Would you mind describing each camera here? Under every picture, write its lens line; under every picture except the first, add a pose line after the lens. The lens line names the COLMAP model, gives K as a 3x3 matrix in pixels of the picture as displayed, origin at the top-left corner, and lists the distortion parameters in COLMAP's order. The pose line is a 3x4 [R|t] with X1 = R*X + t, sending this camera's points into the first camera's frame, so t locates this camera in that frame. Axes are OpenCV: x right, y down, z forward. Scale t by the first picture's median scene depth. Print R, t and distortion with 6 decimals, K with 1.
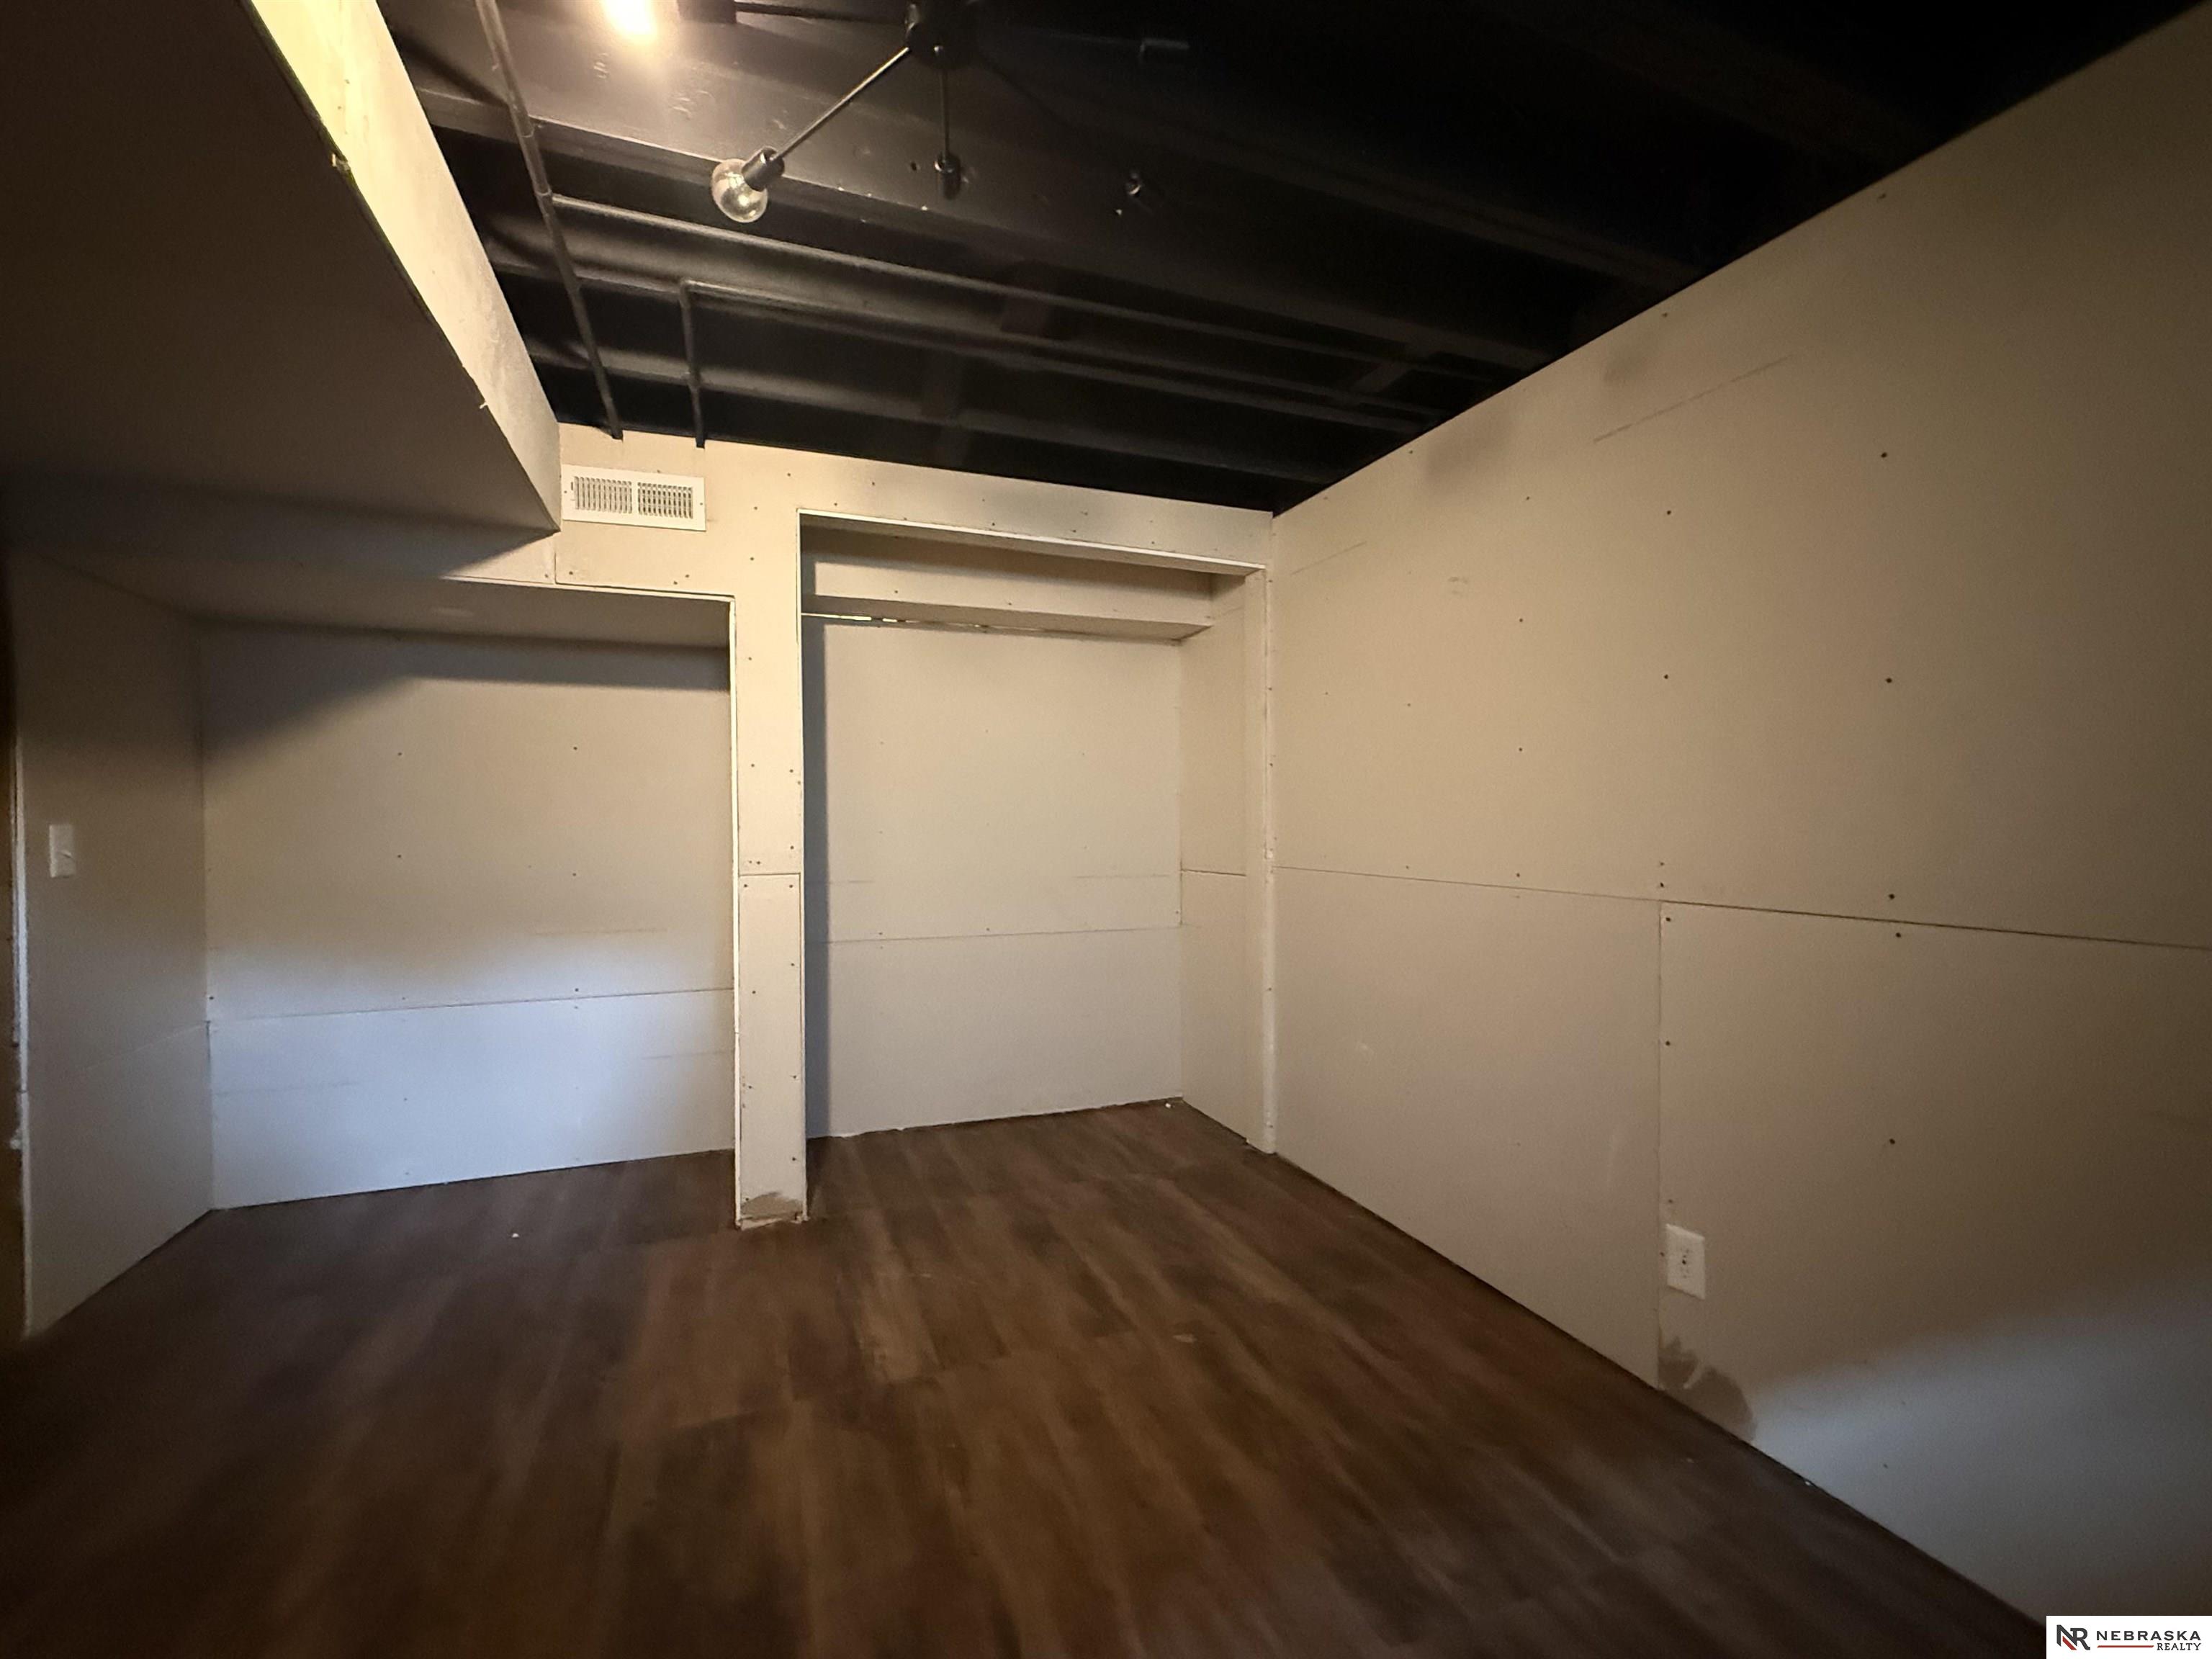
lens RADIAL K [[971.2, 0, 1106.0], [0, 971.2, 829.5], [0, 0, 1]] dist [-0.000653, -0.000113]
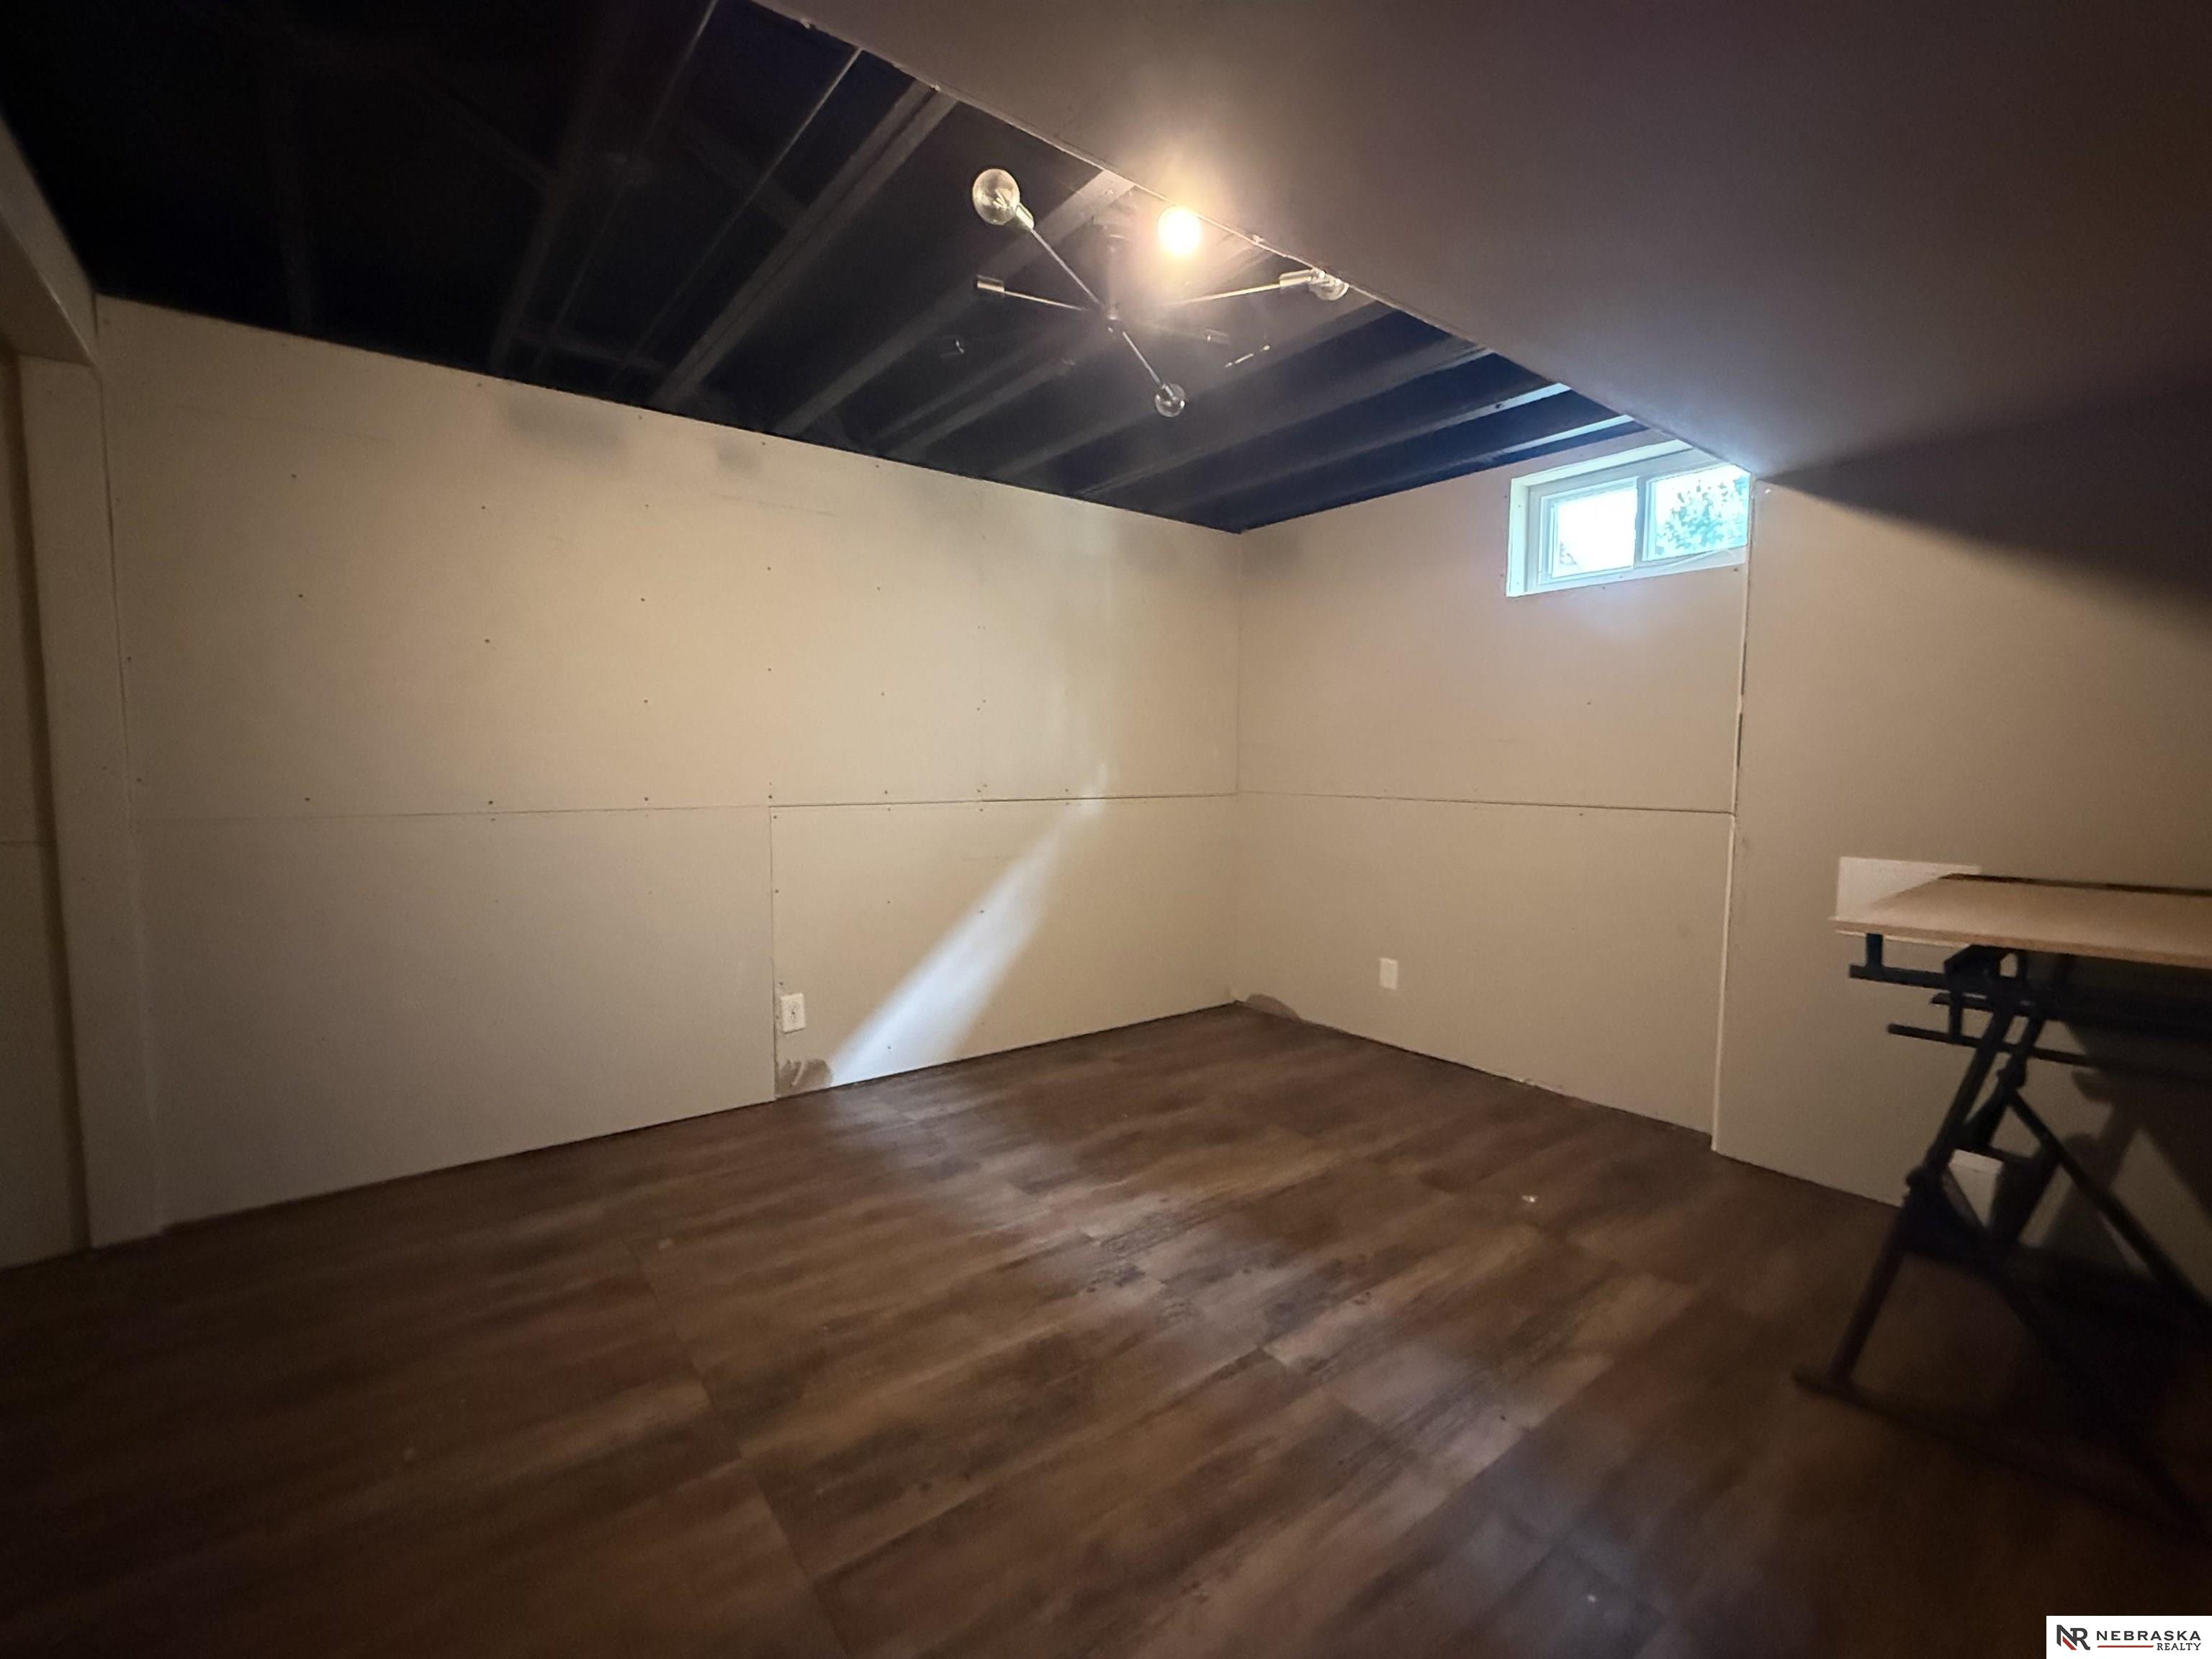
lens RADIAL K [[971.2, 0, 1106.0], [0, 971.2, 829.5], [0, 0, 1]] dist [-0.000653, -0.000113]
pose [[-0.286177, -0.067704, 0.955782, -1.199372], [0.007952, 0.997298, 0.073026, -0.003003], [-0.958144, 0.028499, -0.284865, 0.950650]]
